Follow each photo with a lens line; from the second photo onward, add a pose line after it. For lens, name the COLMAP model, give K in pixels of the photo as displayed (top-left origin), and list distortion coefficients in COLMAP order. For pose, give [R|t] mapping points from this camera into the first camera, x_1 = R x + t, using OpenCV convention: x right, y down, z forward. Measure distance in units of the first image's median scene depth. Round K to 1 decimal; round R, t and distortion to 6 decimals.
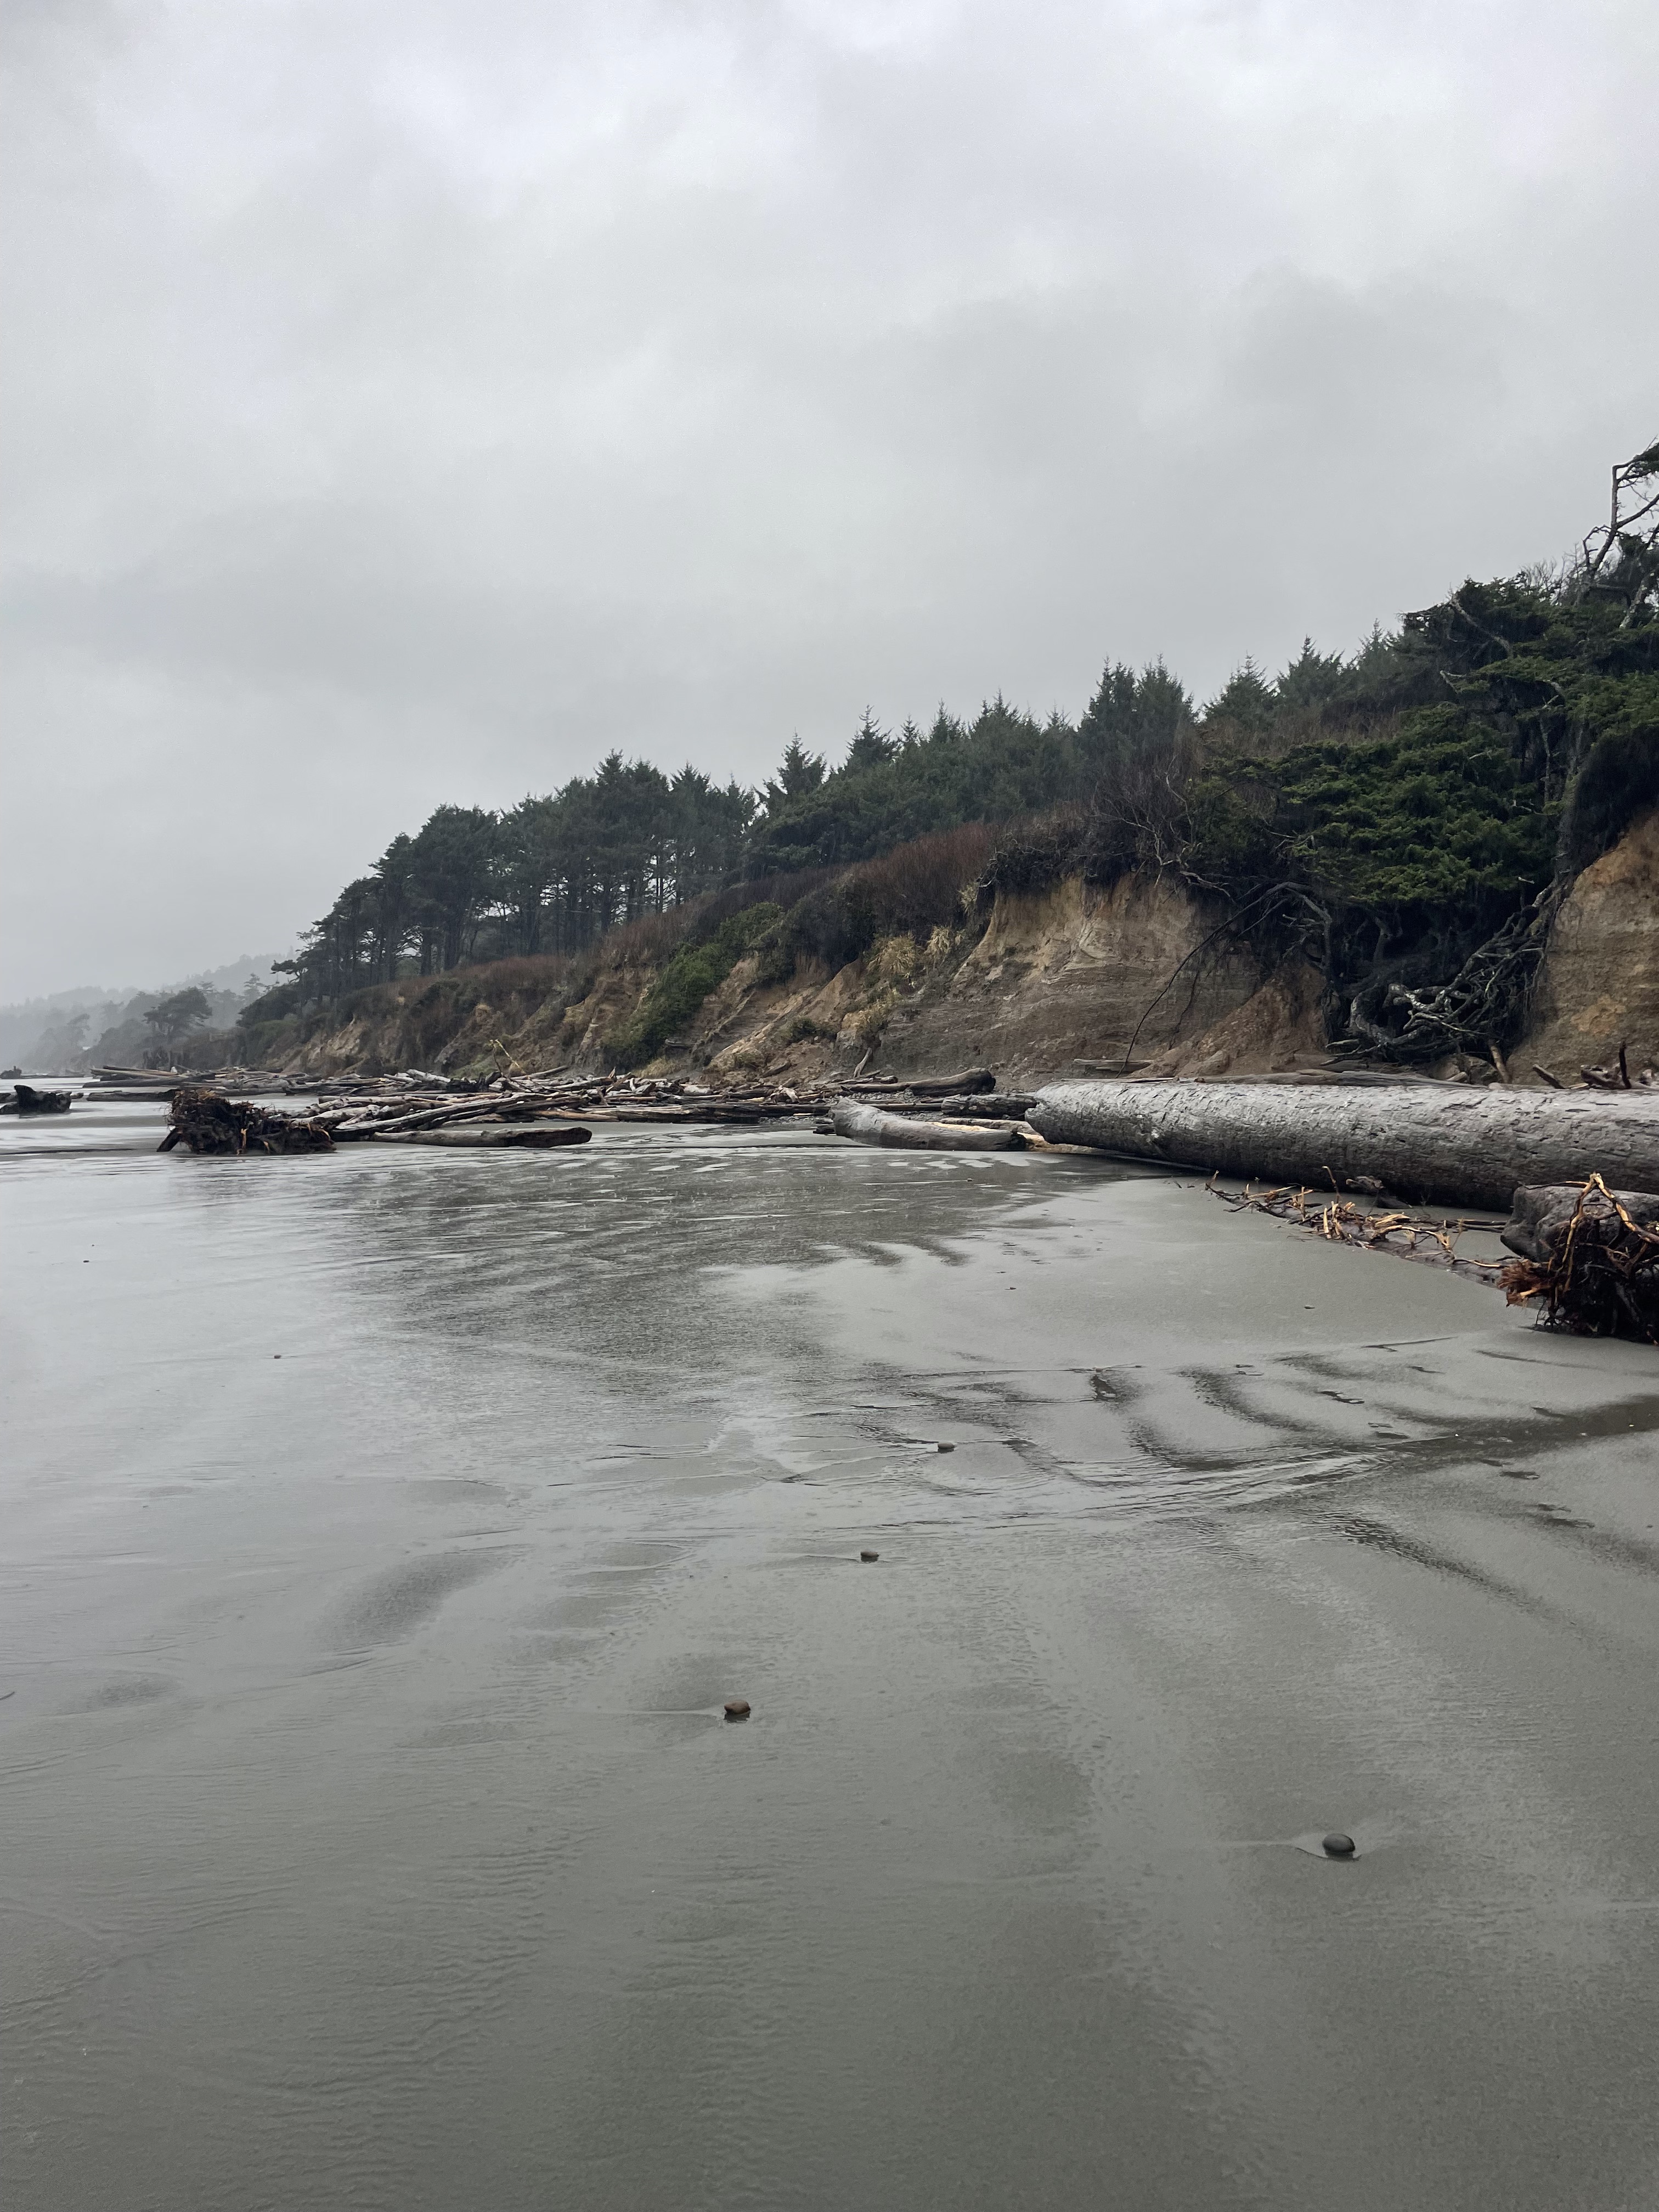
lens RADIAL K [[1700.1, 0, 832.6], [0, 1700.1, 1114.0], [0, 0, 1]] dist [0.046214, -0.048899]
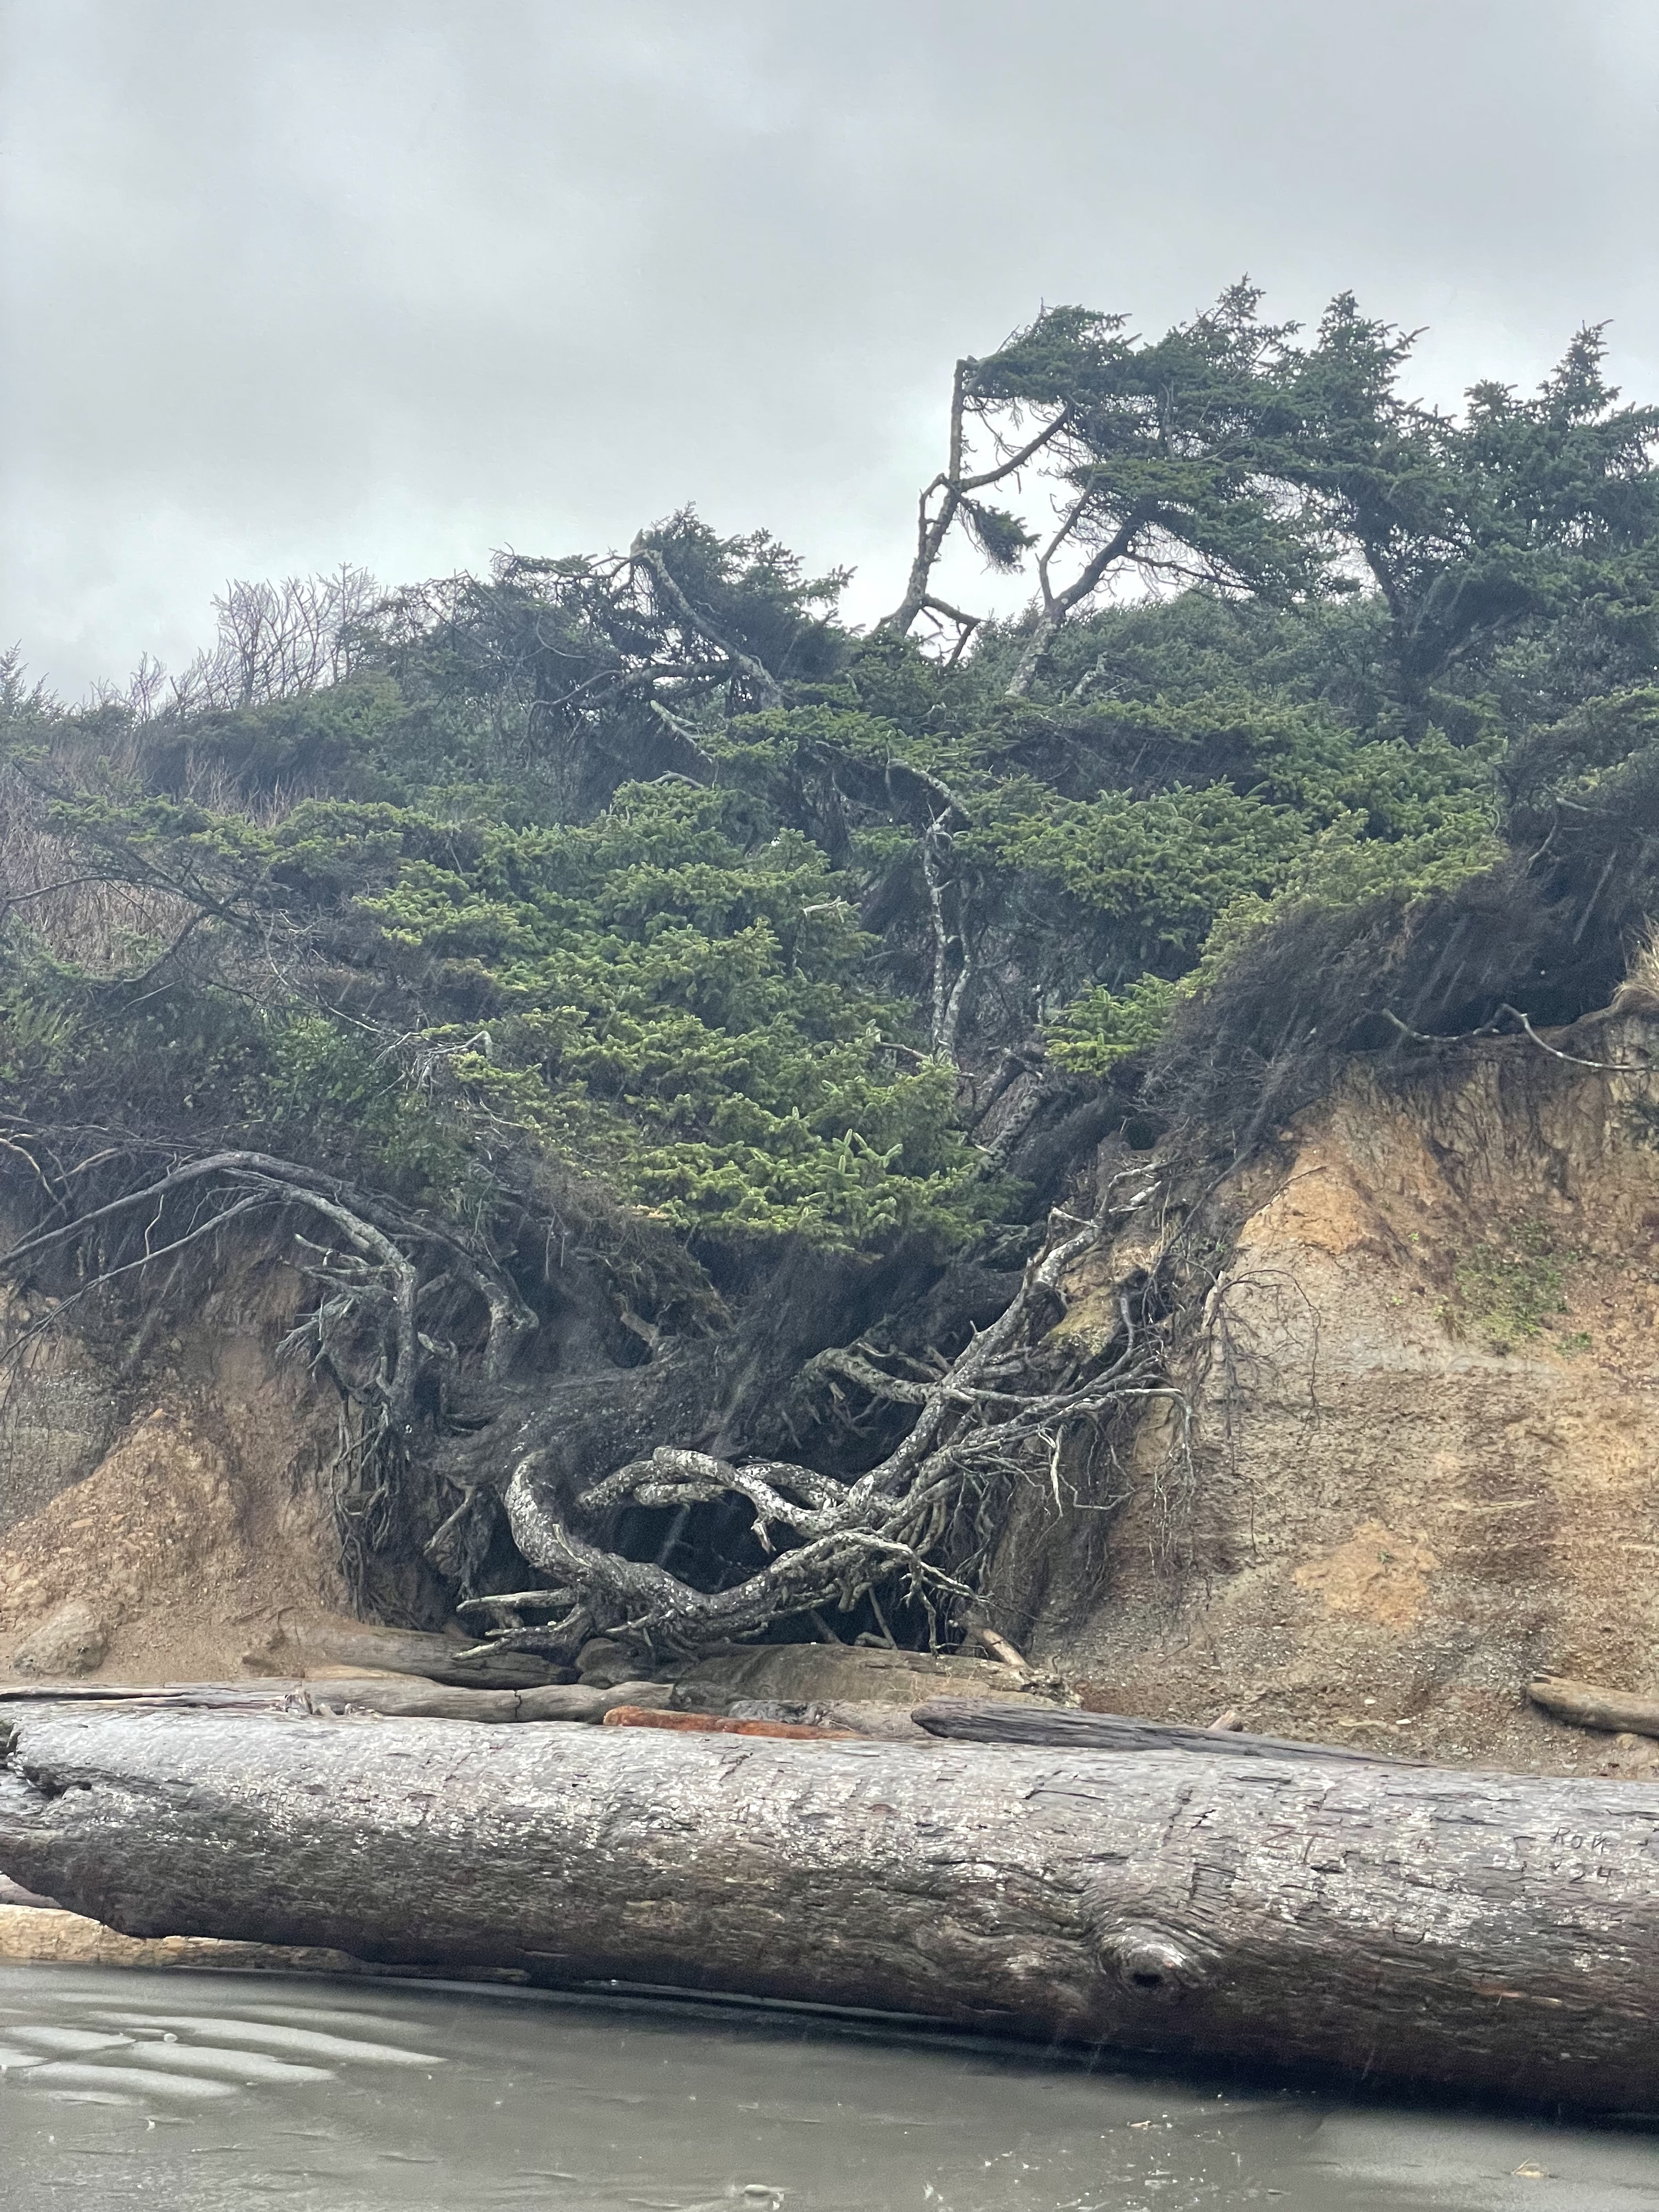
lens RADIAL K [[3368.3, 0, 809.4], [0, 3368.3, 1018.0], [0, 0, 1]] dist [0.085371, 0.000000]
pose [[0.717180, 0.160775, 0.678088, -0.171110], [-0.020657, 0.977501, -0.209918, -0.012808], [-0.696581, 0.136542, 0.704365, 0.431644]]
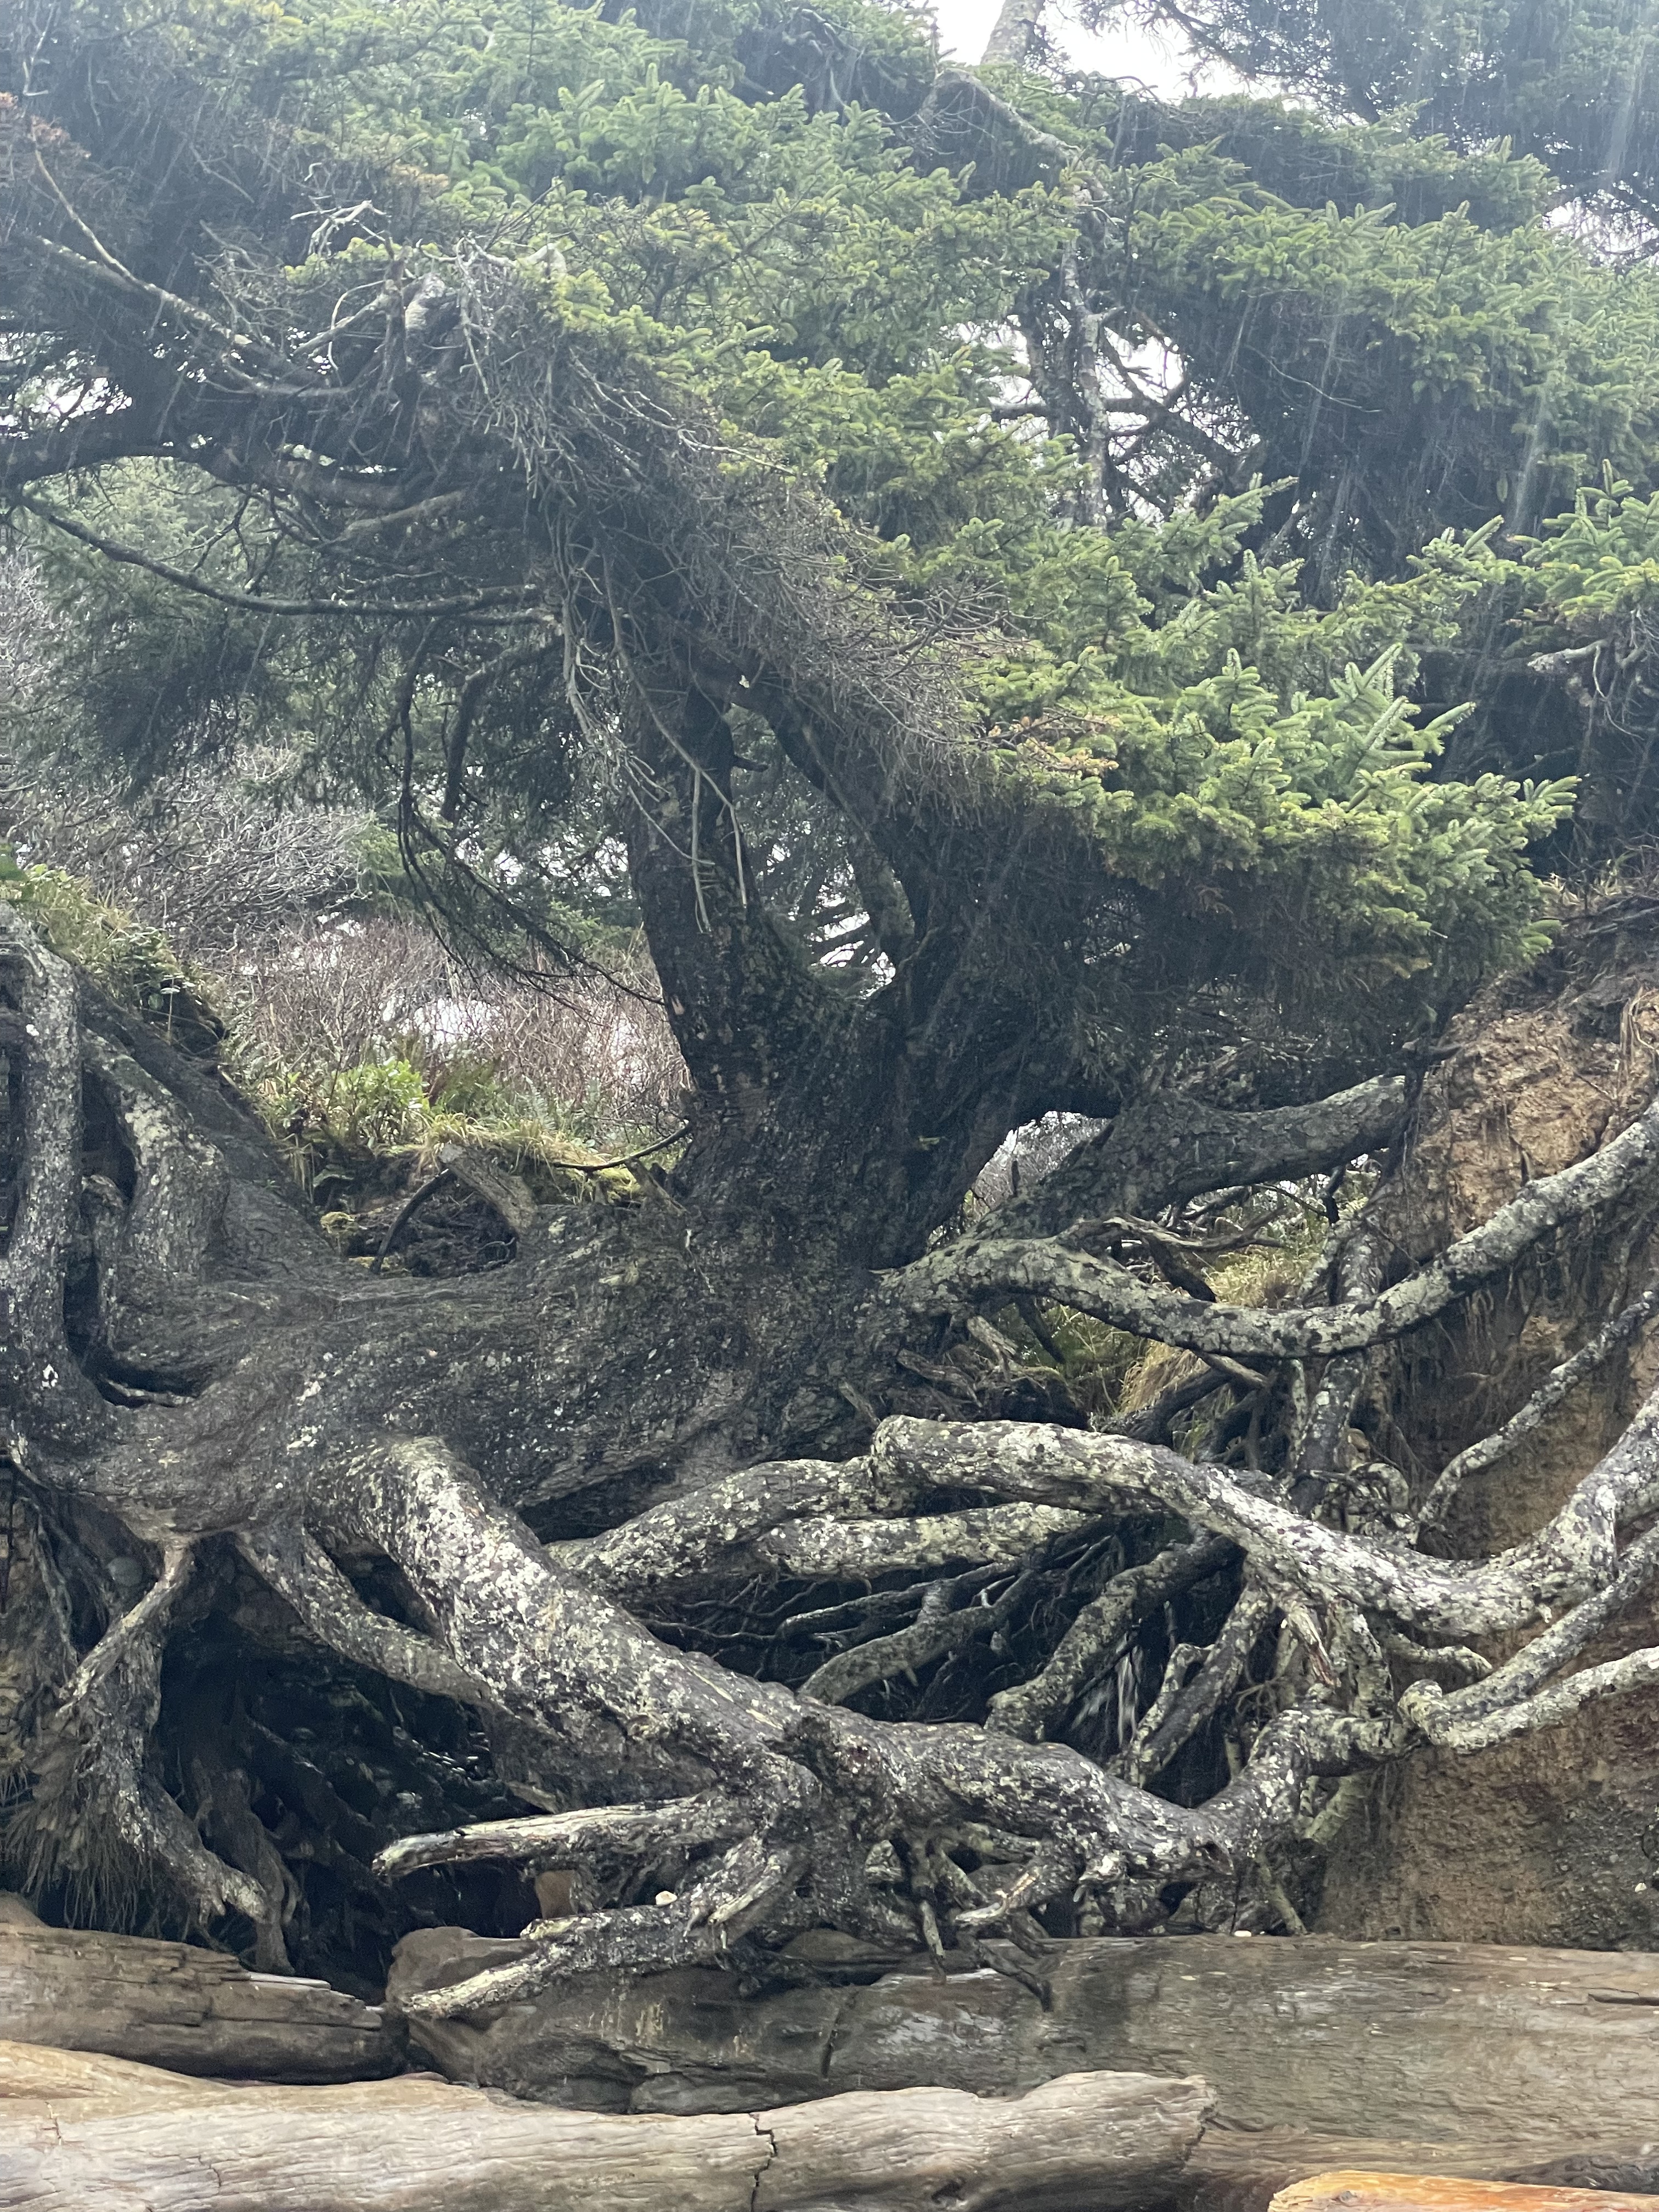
lens RADIAL K [[3368.3, 0, 822.9], [0, 3368.3, 1028.8], [0, 0, 1]] dist [0.085371, 0.000000]
pose [[0.339290, 0.246508, 0.907808, 0.059689], [0.014874, 0.963527, -0.267197, -0.031911], [-0.940564, 0.104160, 0.323249, 0.903157]]
